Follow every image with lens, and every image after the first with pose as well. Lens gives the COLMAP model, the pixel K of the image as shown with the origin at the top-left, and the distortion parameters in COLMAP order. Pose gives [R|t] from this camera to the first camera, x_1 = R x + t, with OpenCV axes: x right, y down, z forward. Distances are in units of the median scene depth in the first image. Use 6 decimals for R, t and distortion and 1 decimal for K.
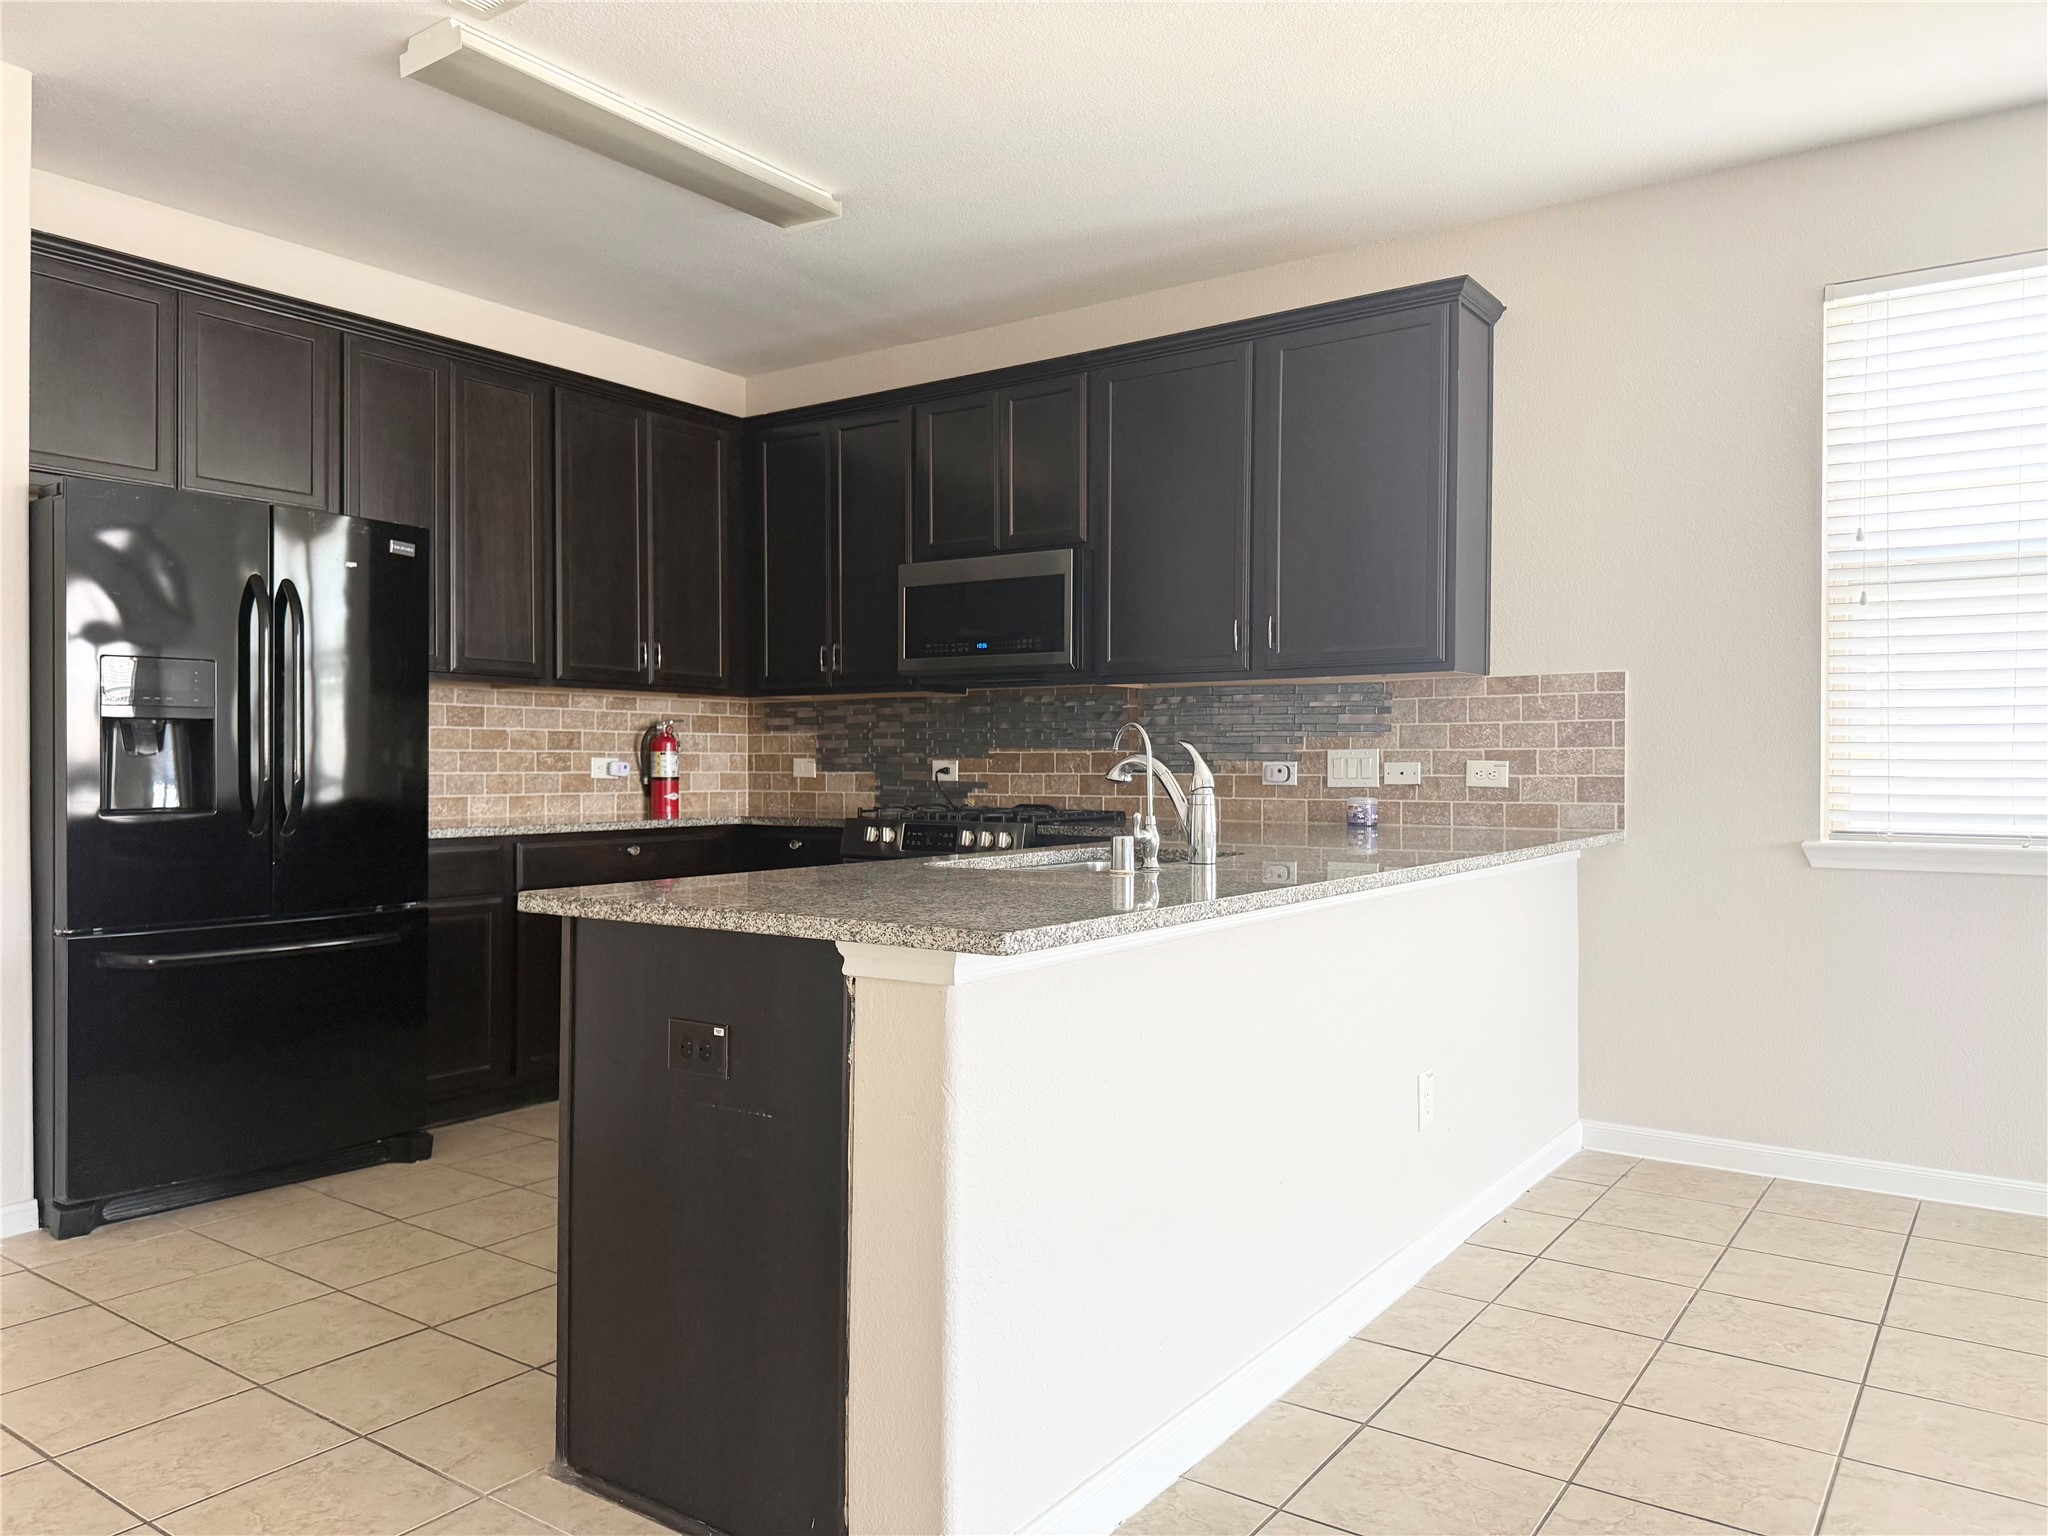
lens RADIAL K [[1442.4, 0, 1033.1], [0, 1442.4, 775.2], [0, 0, 1]] dist [0.065123, -0.075045]
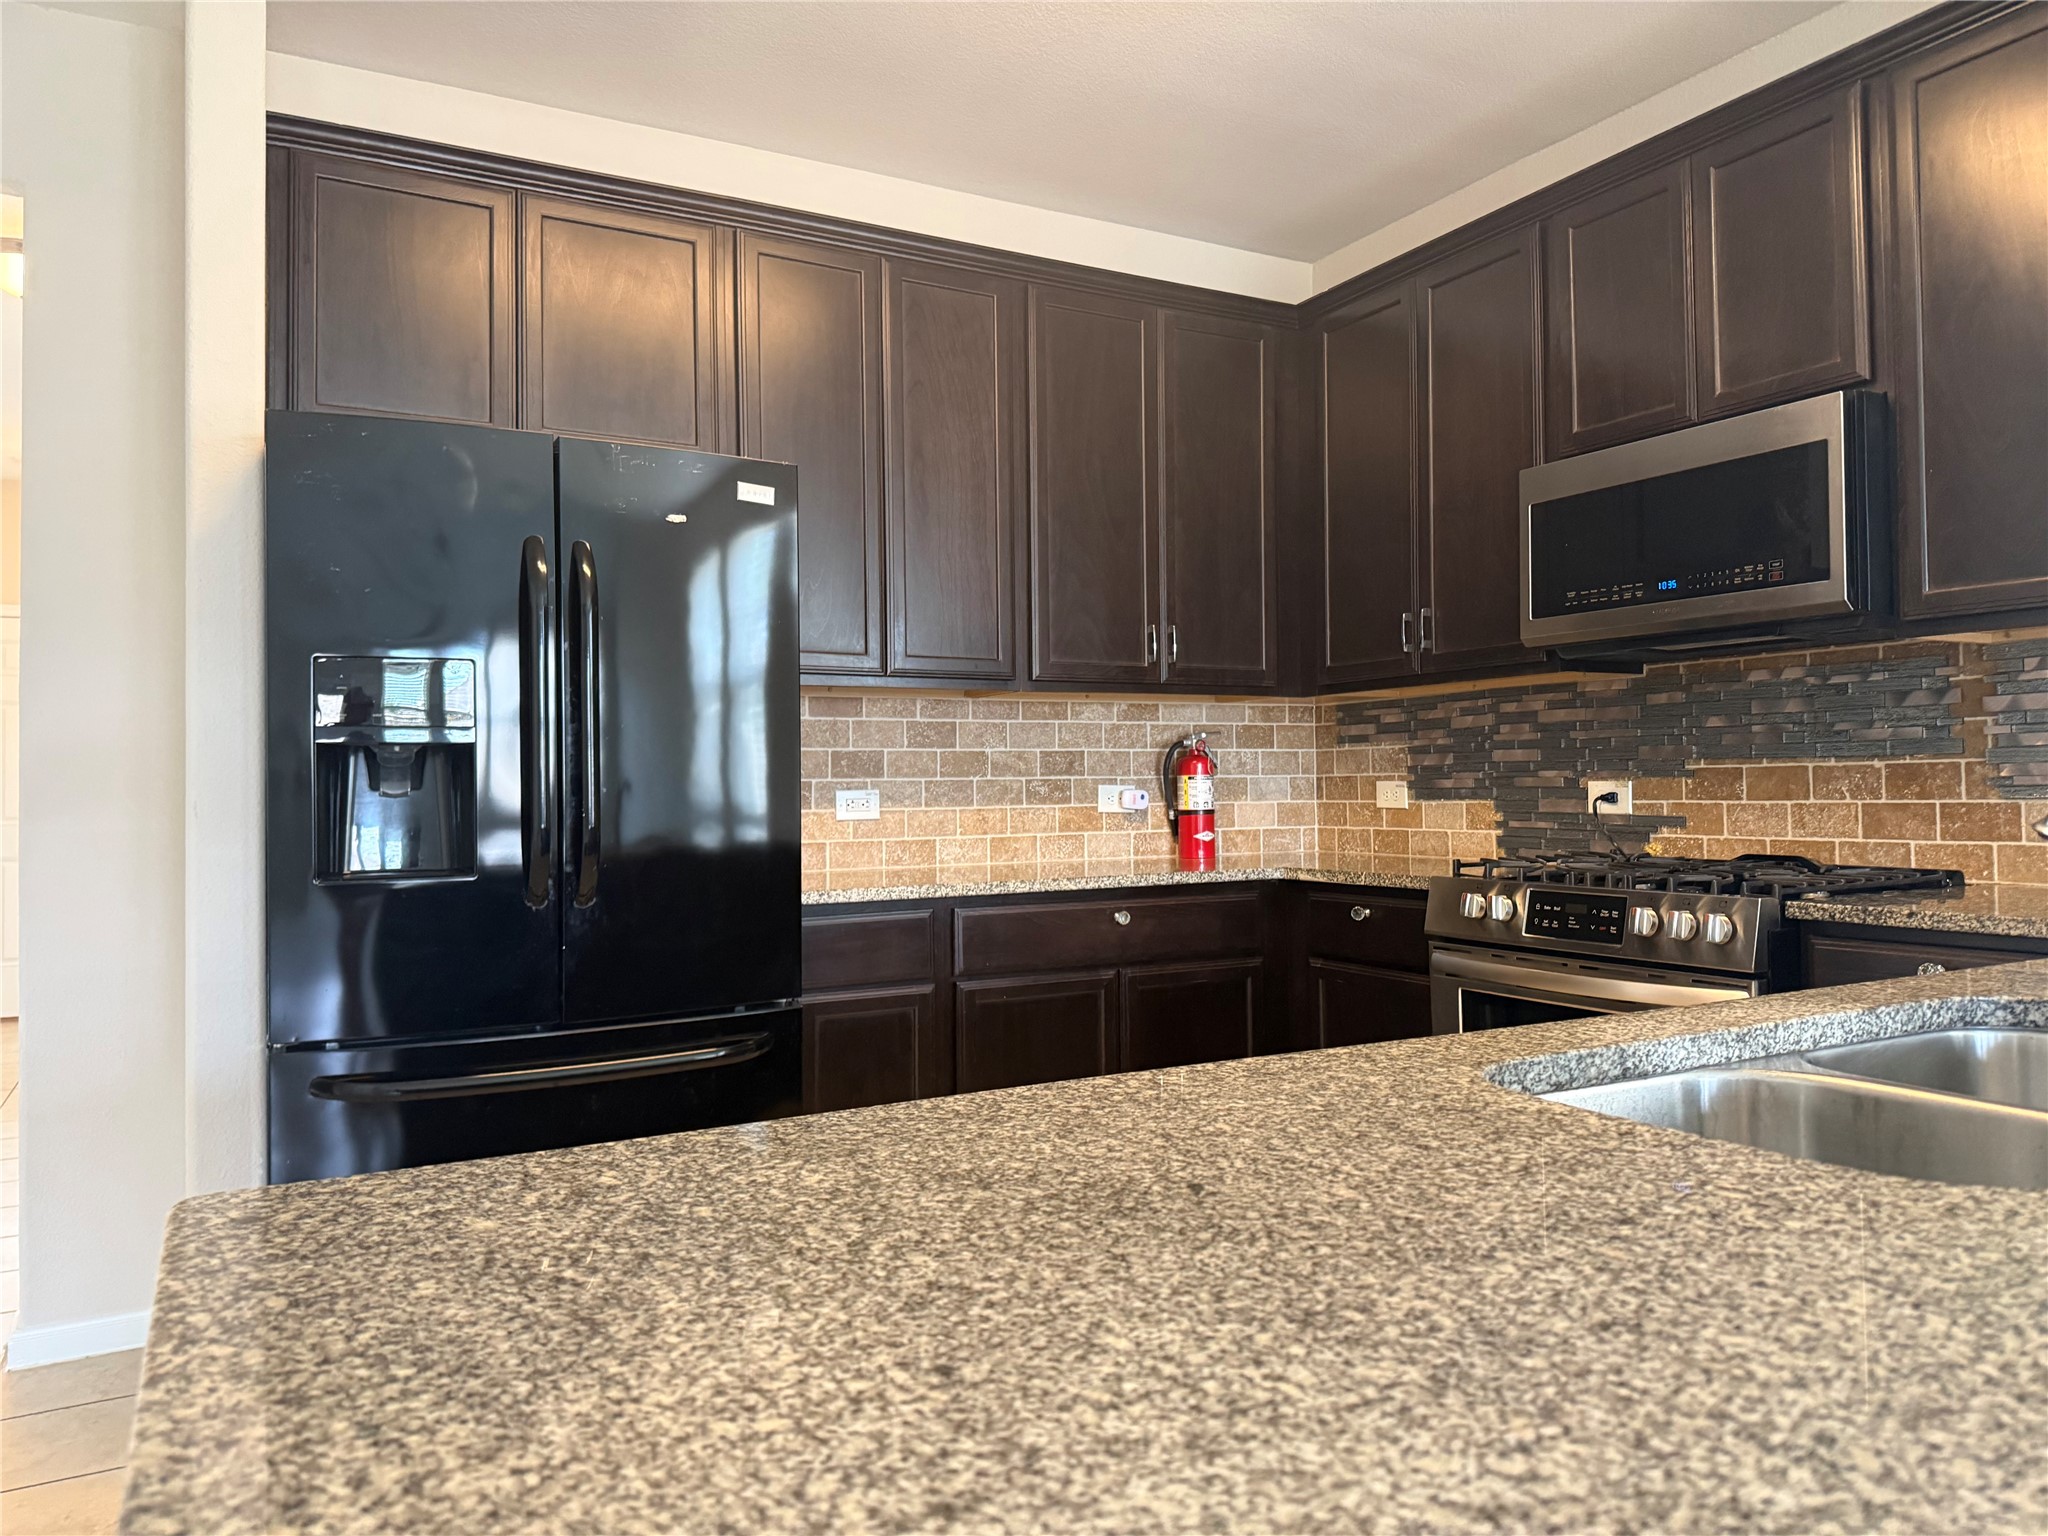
lens RADIAL K [[1442.4, 0, 1028.8], [0, 1442.4, 755.0], [0, 0, 1]] dist [0.065123, -0.075045]
pose [[0.896814, -0.023469, -0.441784, -0.009042], [0.010843, 0.999458, -0.031082, -0.006275], [0.442274, 0.023085, 0.896583, 0.415968]]
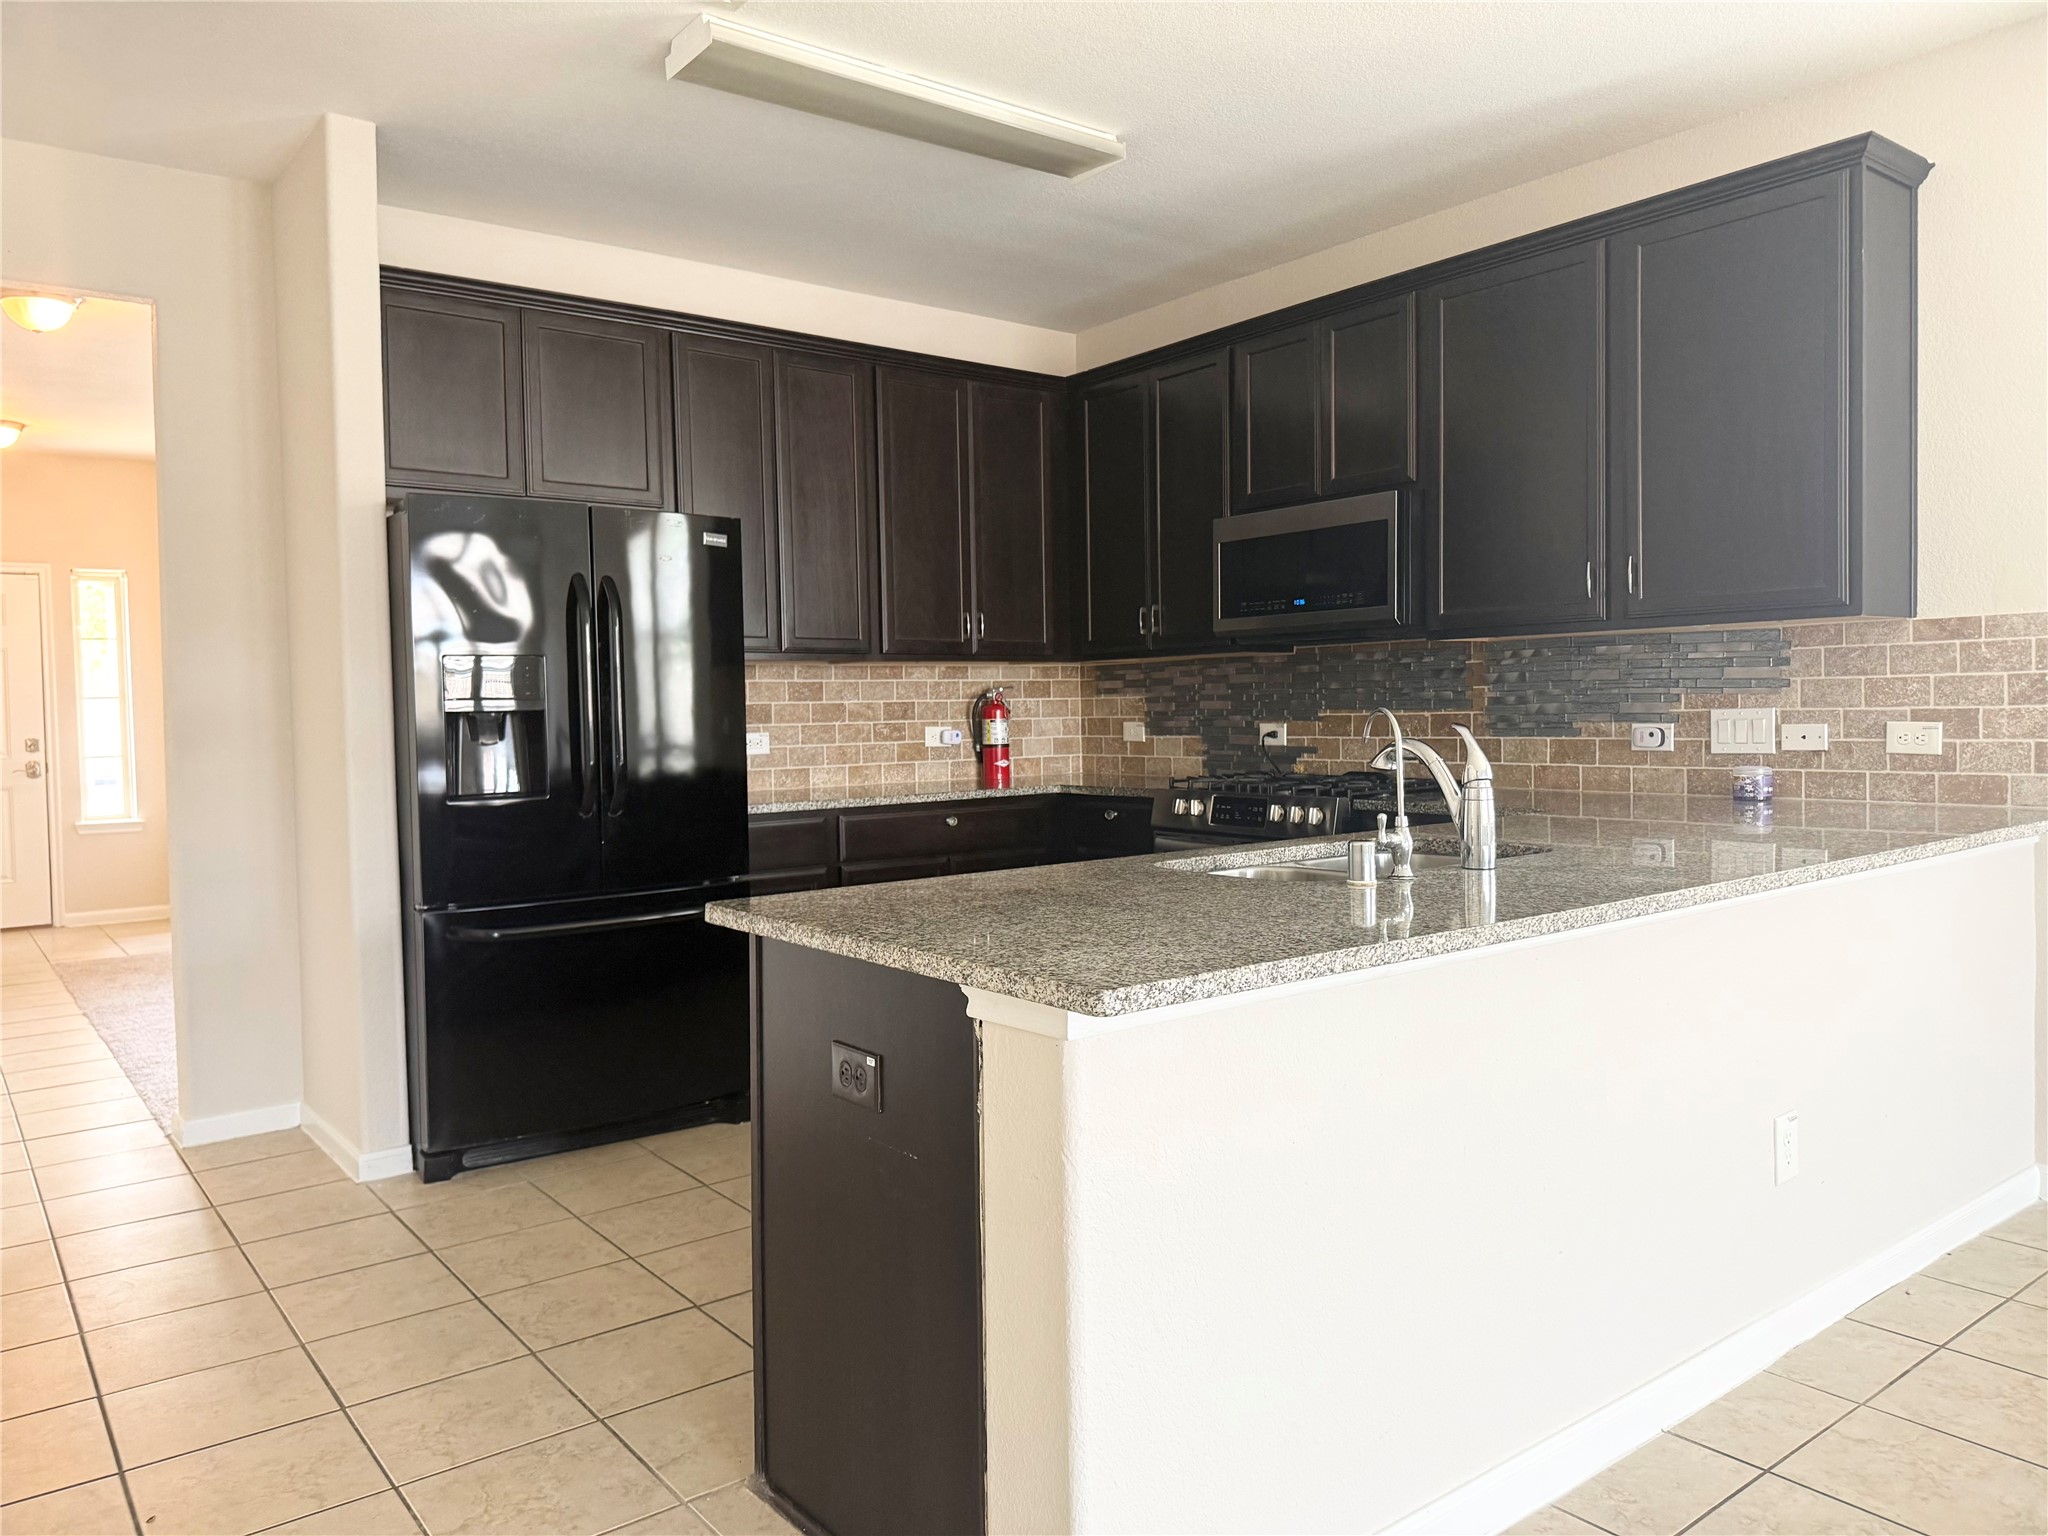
lens RADIAL K [[1442.4, 0, 1024.3], [0, 1442.4, 756.8], [0, 0, 1]] dist [0.065123, -0.075045]
pose [[0.956269, -0.009192, -0.292343, 0.077851], [0.017944, 0.999467, 0.027269, -0.022732], [0.291937, -0.031322, 0.955925, 0.066296]]
